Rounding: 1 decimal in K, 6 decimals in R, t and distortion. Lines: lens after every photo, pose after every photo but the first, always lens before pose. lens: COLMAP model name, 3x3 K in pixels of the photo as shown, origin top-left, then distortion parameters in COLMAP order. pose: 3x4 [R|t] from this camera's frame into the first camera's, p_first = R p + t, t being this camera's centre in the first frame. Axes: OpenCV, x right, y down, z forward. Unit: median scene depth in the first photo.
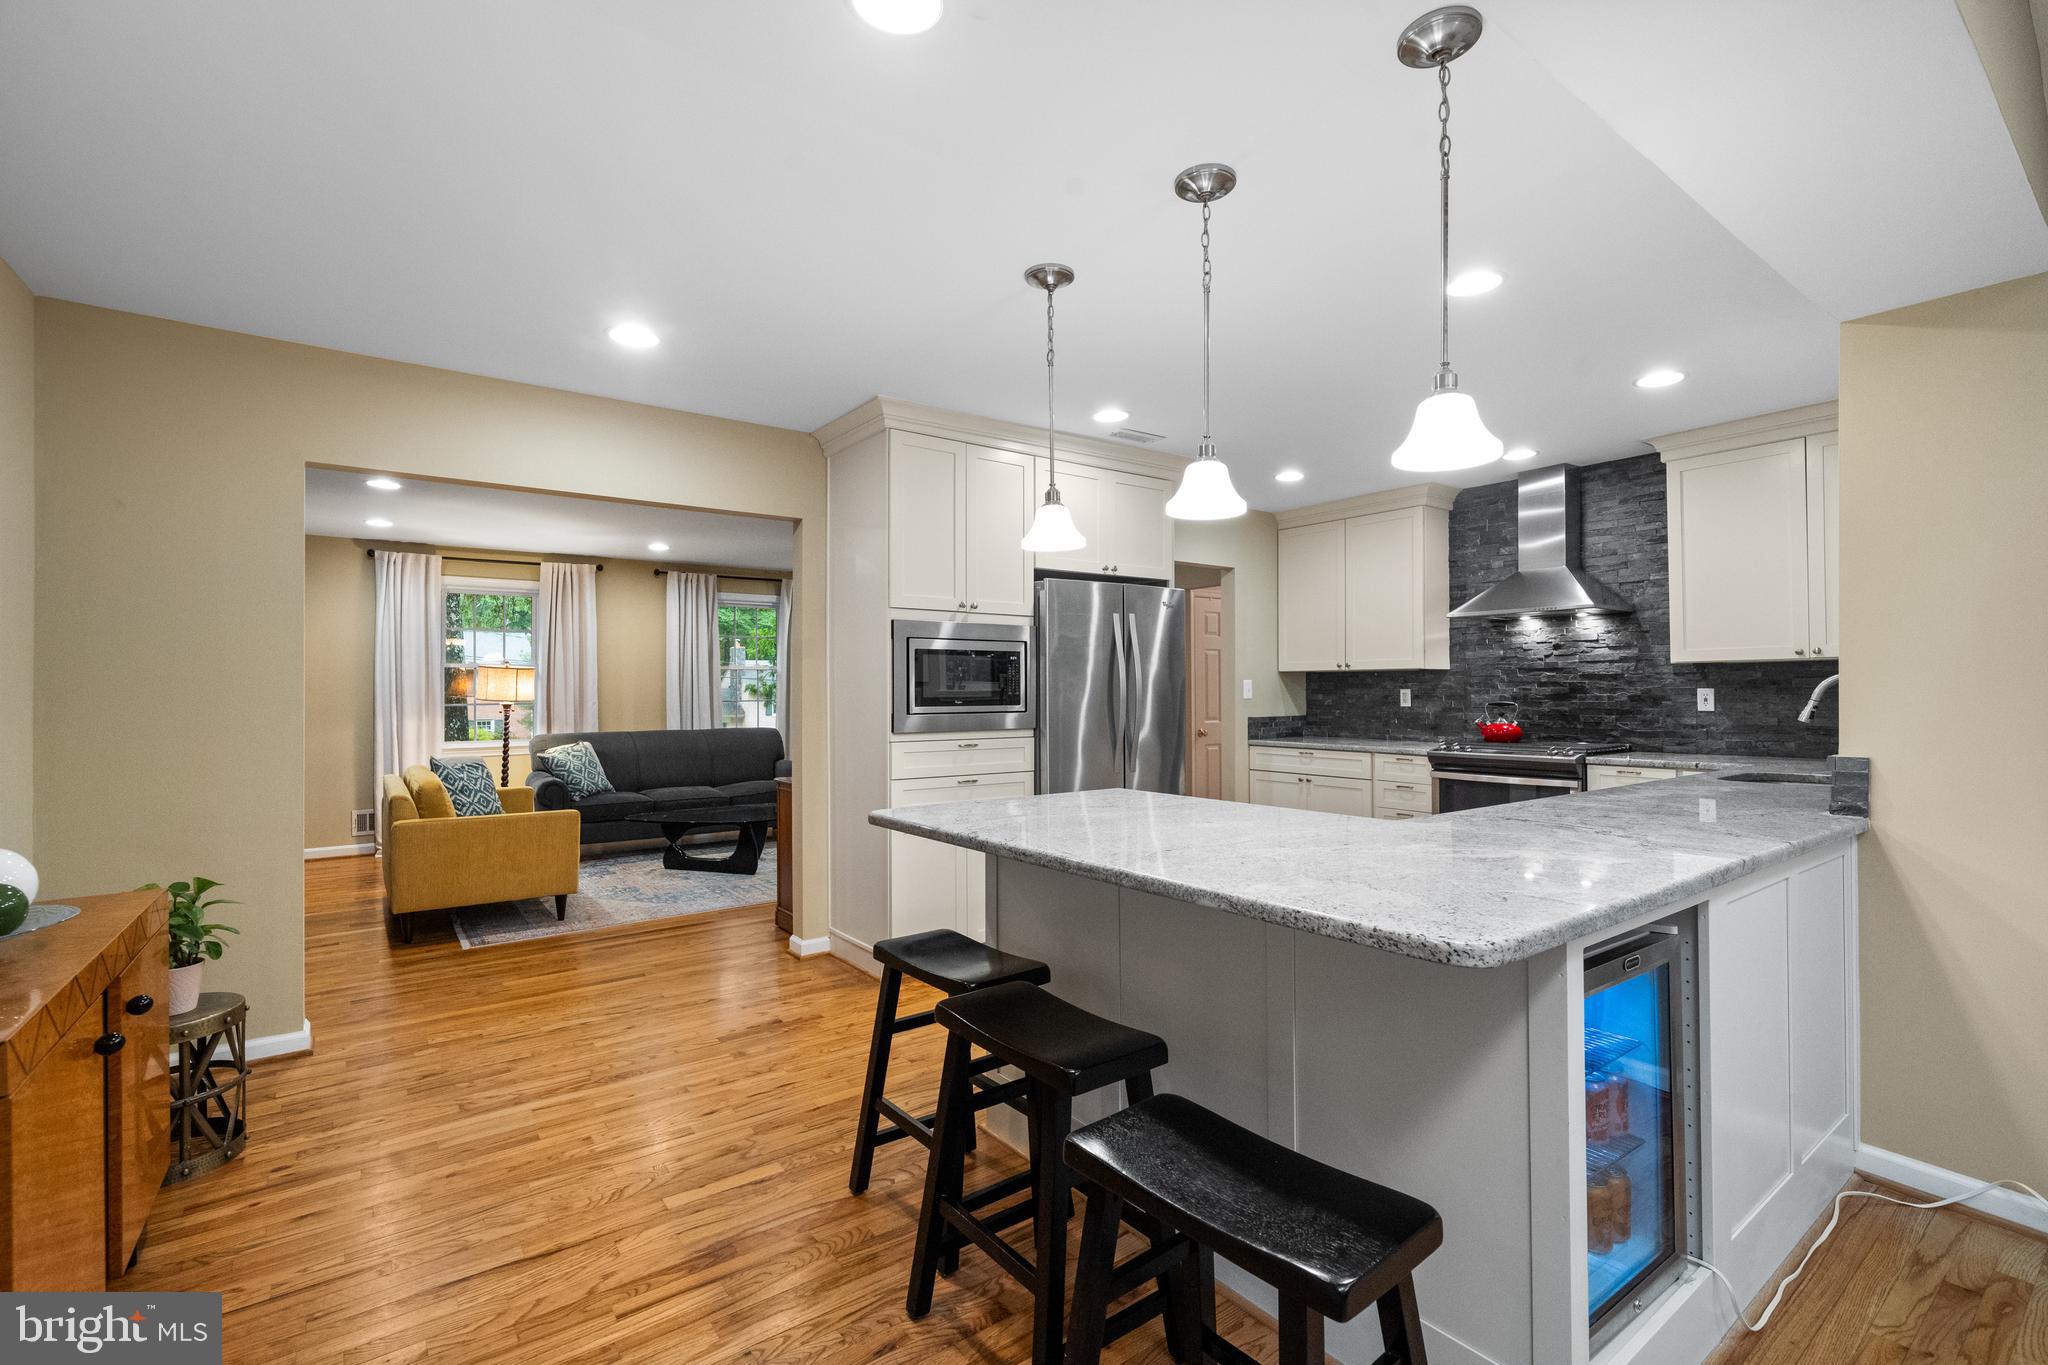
lens RADIAL K [[901.4, 0, 1024.0], [0, 901.4, 682.5], [0, 0, 1]] dist [0.003685, 0.000405]
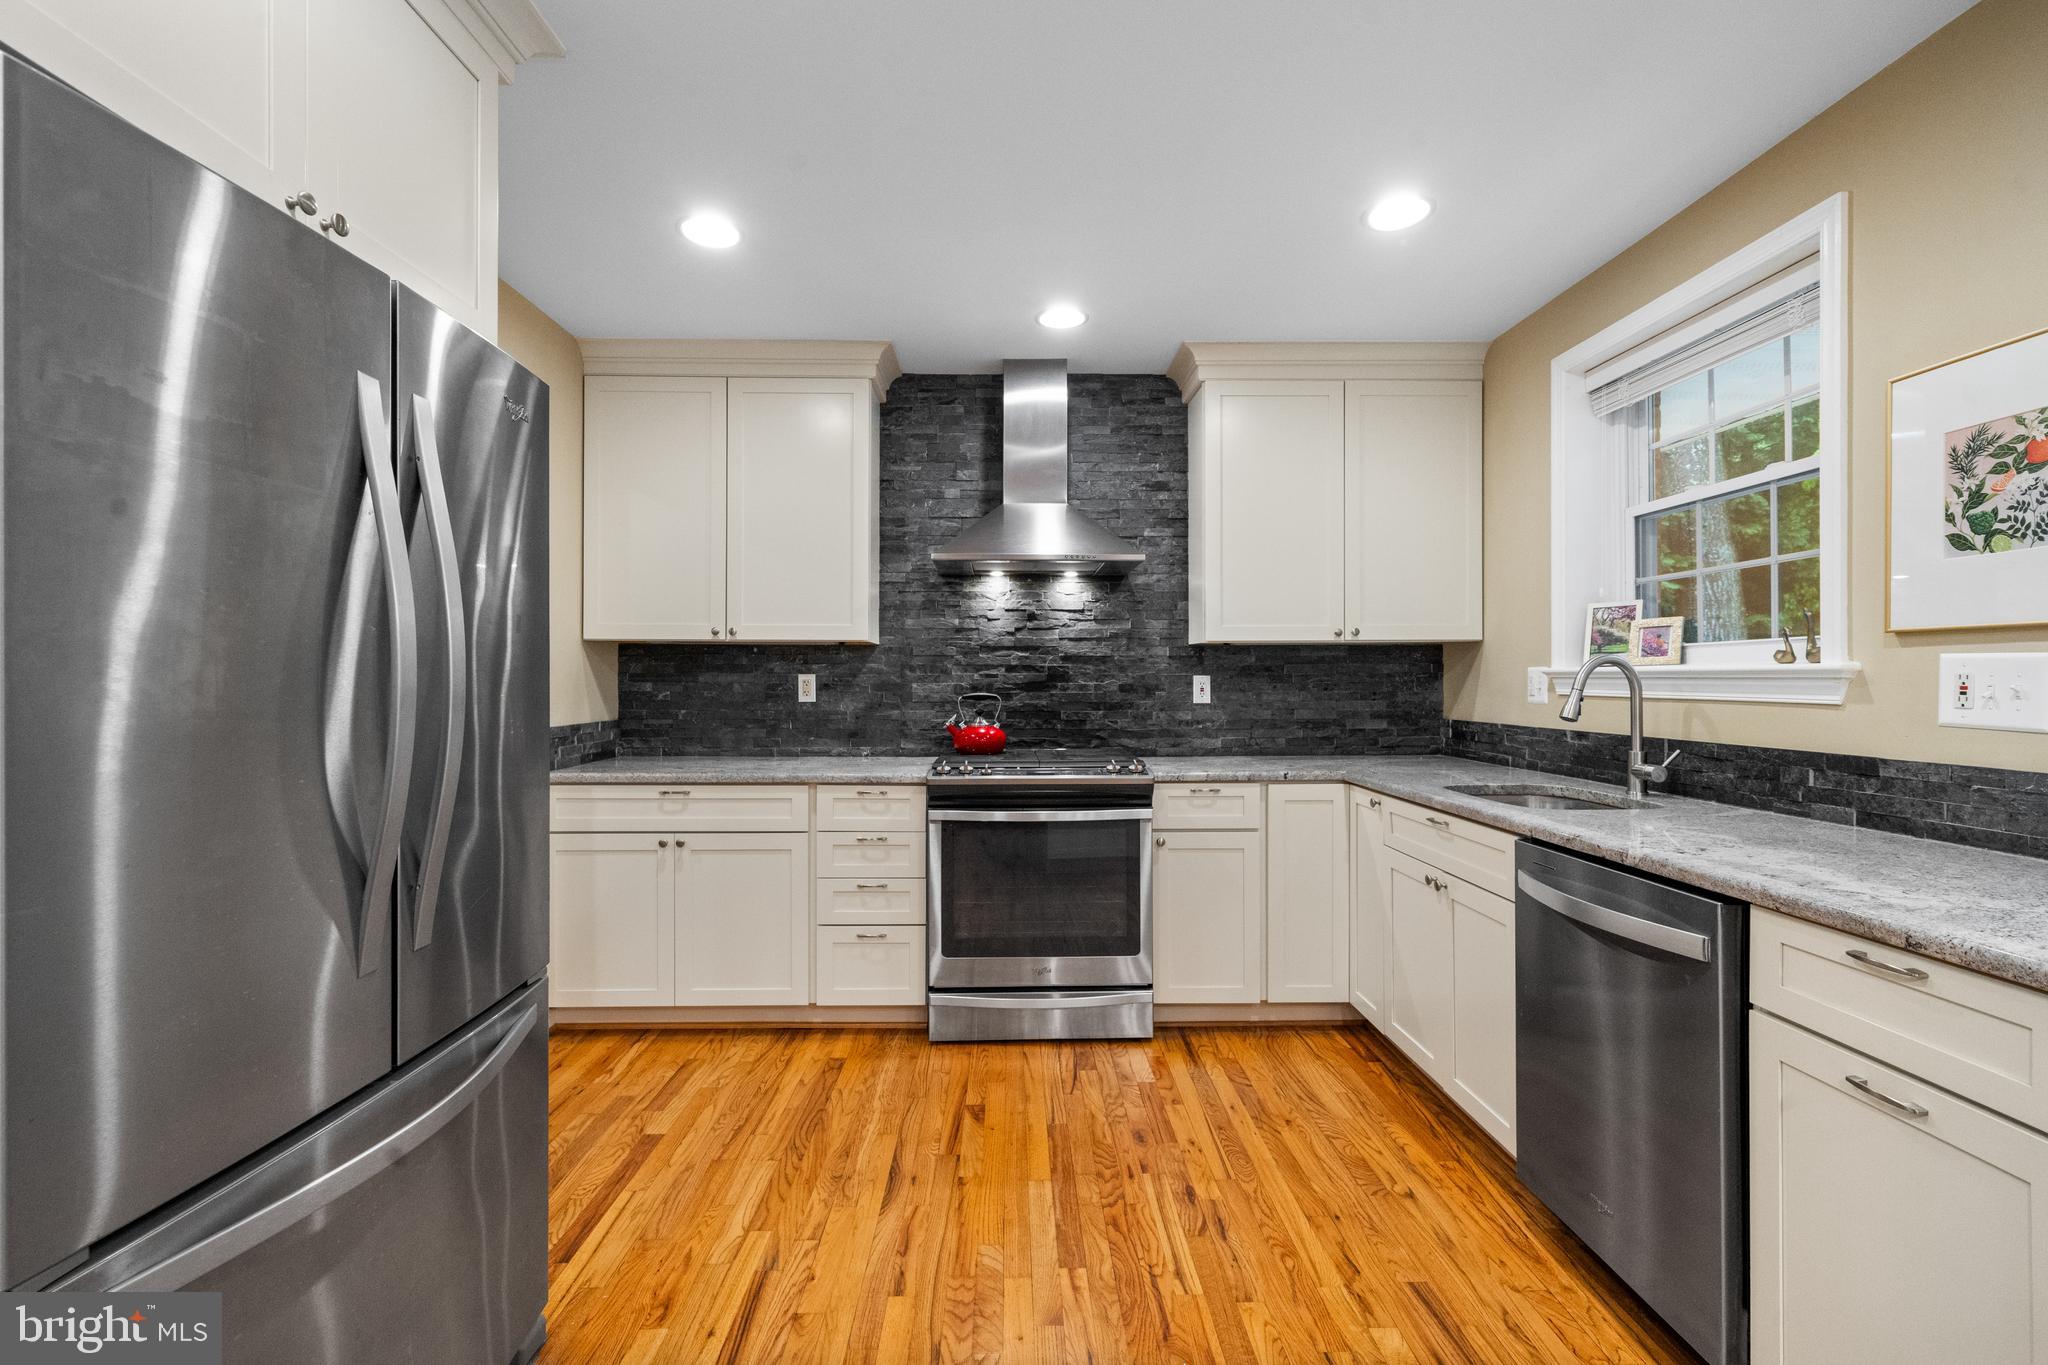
lens RADIAL K [[901.4, 0, 1024.0], [0, 901.4, 682.5], [0, 0, 1]] dist [0.003685, 0.000405]
pose [[0.577481, 0.002510, 0.816400, -0.002233], [-0.011357, 0.999923, 0.004959, 0.009157], [-0.816325, -0.012136, 0.577466, 0.572009]]
